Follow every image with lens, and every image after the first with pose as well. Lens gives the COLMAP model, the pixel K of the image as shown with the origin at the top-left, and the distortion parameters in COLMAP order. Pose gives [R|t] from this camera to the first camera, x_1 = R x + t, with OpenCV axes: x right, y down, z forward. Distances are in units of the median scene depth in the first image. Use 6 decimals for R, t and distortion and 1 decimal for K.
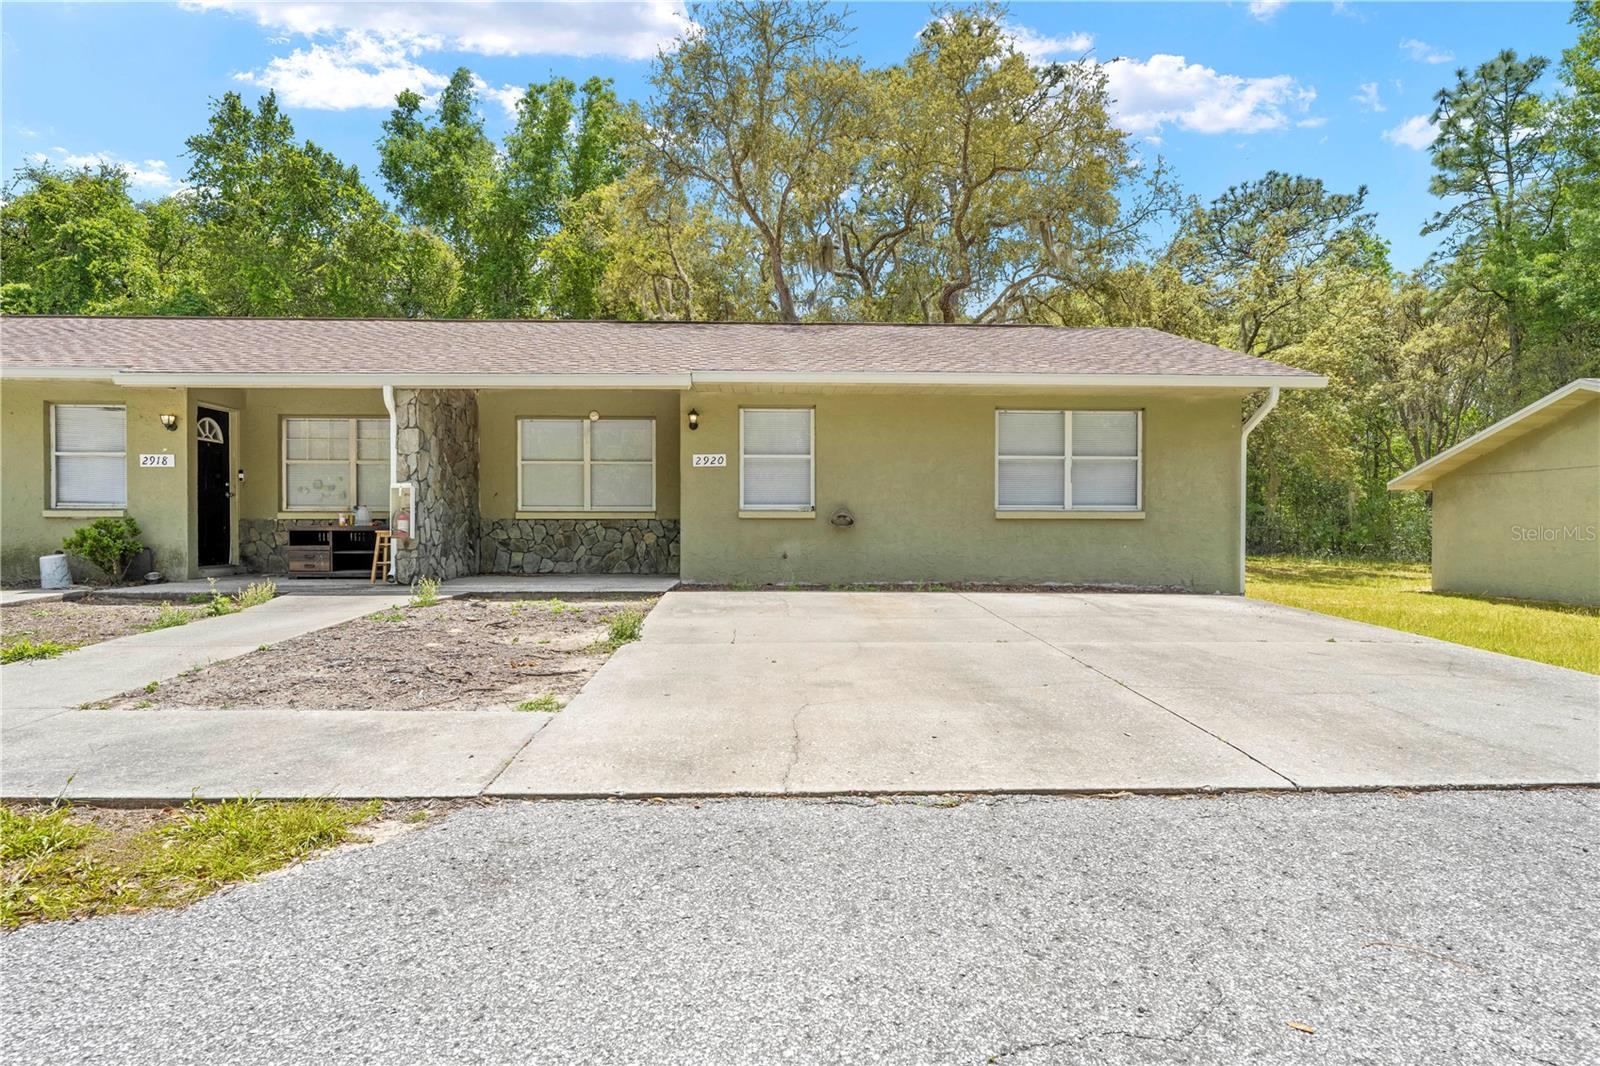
lens RADIAL K [[896.6, 0, 803.3], [0, 896.6, 532.3], [0, 0, 1]] dist [0.001542, 0.001307]
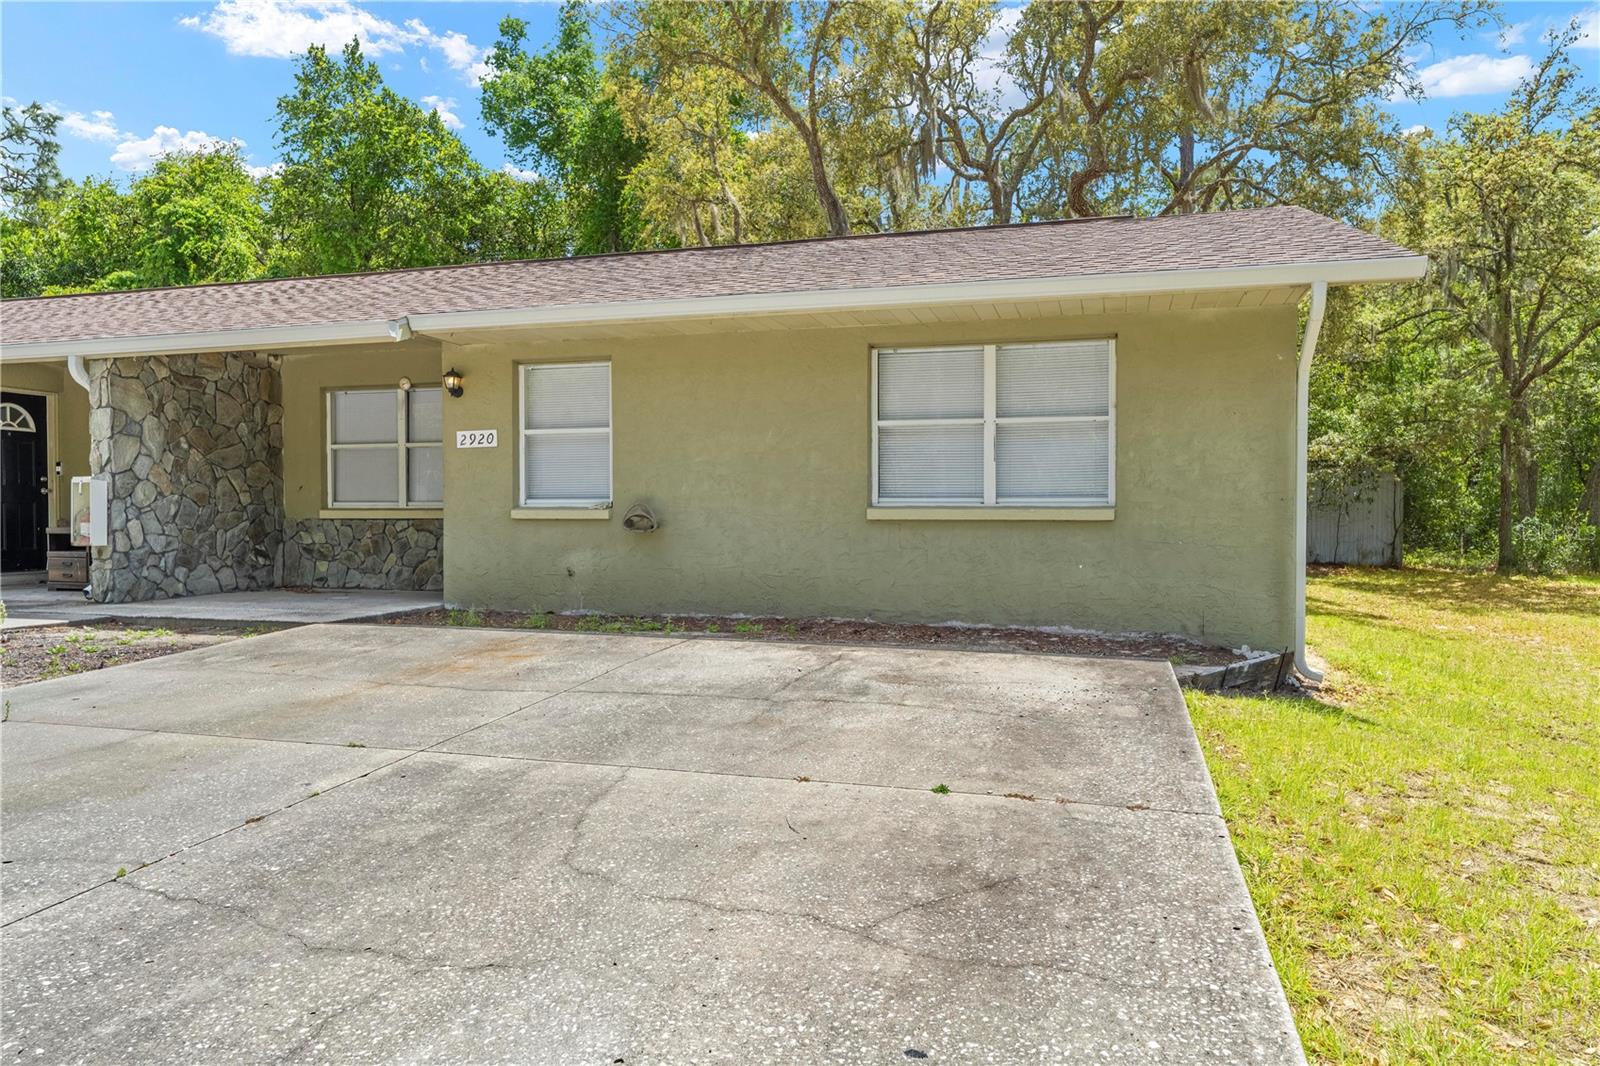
lens RADIAL K [[1082.4, 0, 800.0], [0, 1082.4, 533.0], [0, 0, 1]] dist [0.001082, 0.004673]
pose [[0.947315, 0.004688, -0.320270, 0.395330], [-0.001673, 0.999952, 0.009691, -0.012406], [0.320300, -0.008644, 0.947277, 0.240419]]
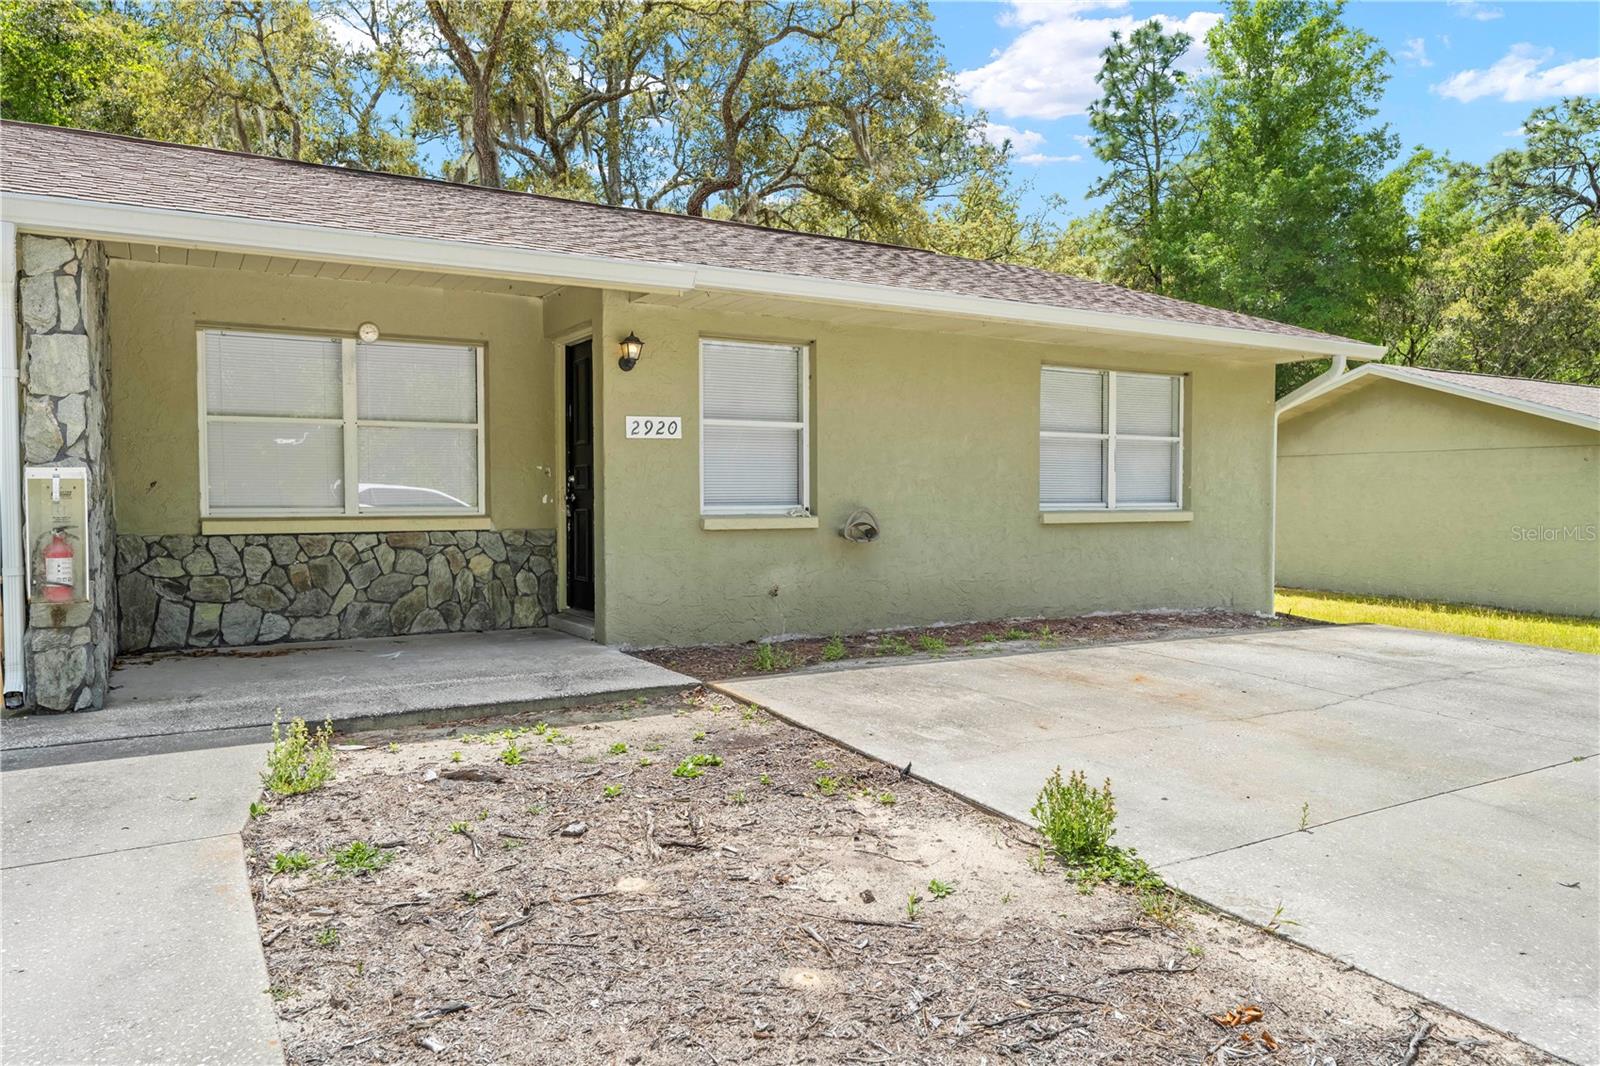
lens RADIAL K [[1082.4, 0, 800.0], [0, 1082.4, 533.0], [0, 0, 1]] dist [0.001082, 0.004673]
pose [[0.880506, -0.019240, 0.473645, -0.322945], [0.007803, 0.999629, 0.026101, -0.029551], [-0.473971, -0.019286, 0.880329, 0.341159]]
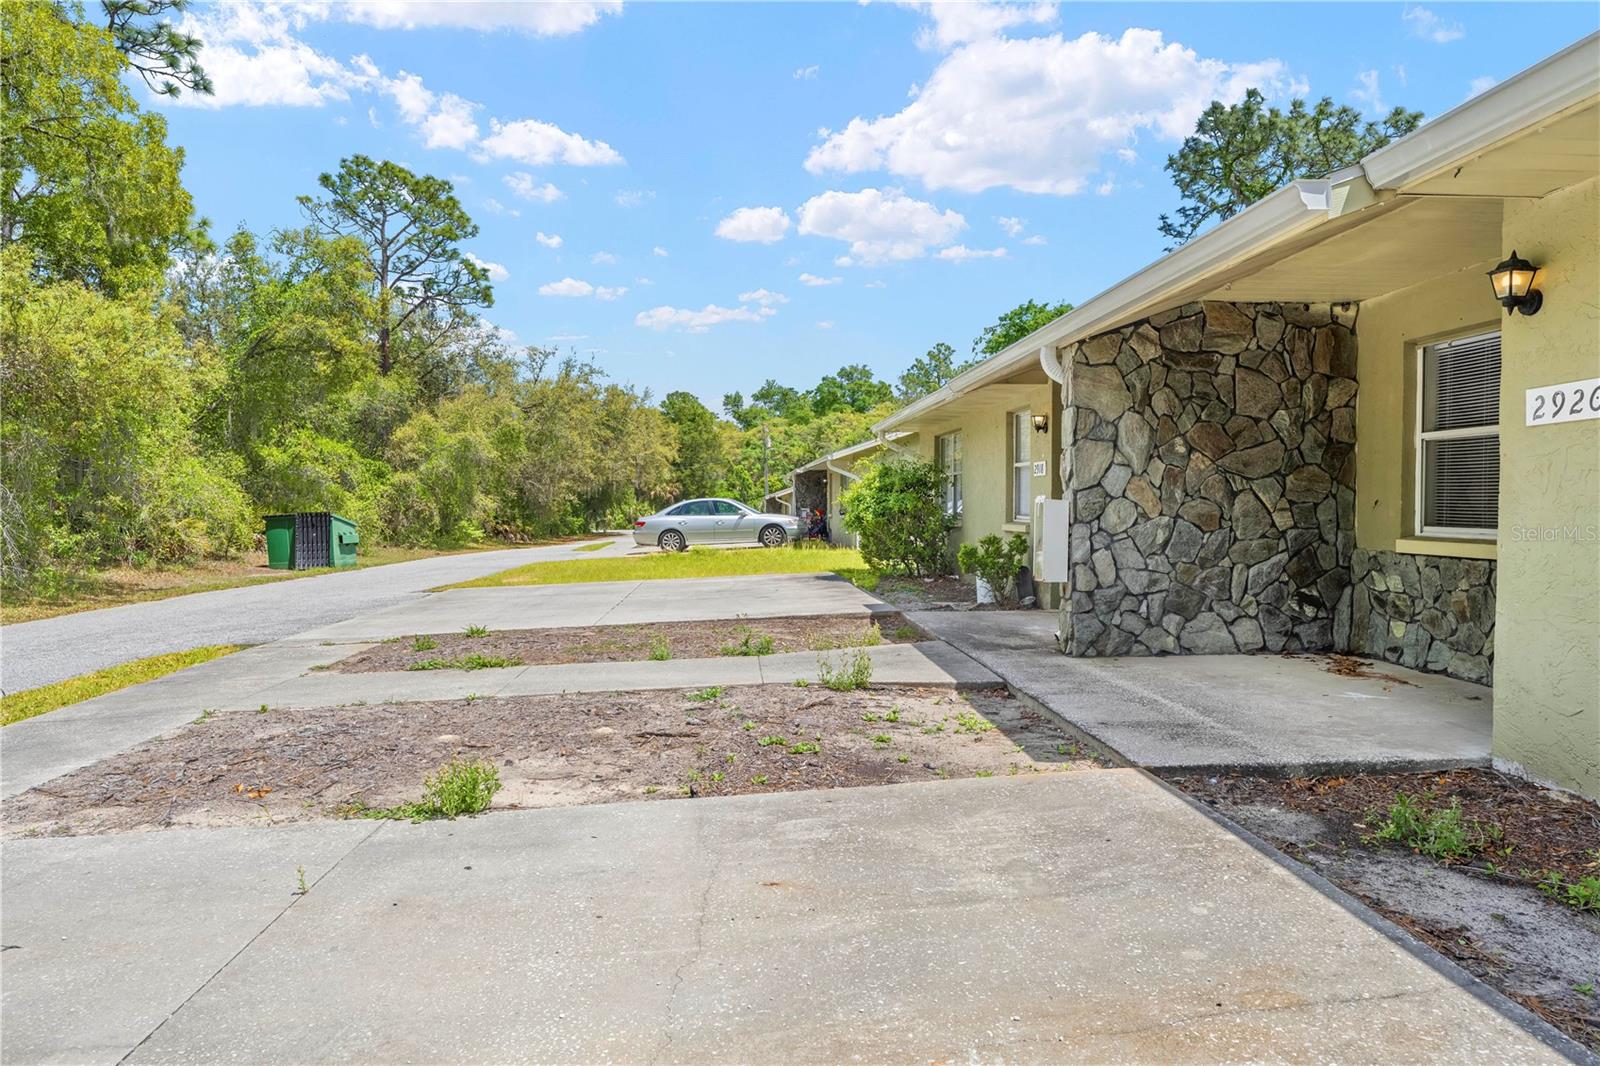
lens RADIAL K [[1000.7, 0, 795.3], [0, 1000.7, 536.3], [0, 0, 1]] dist [0.000606, -0.001631]
pose [[0.026641, 0.031545, -0.999147, 0.226545], [-0.010644, 0.999454, 0.031271, -0.038596], [0.999588, 0.009802, 0.026962, 0.673997]]
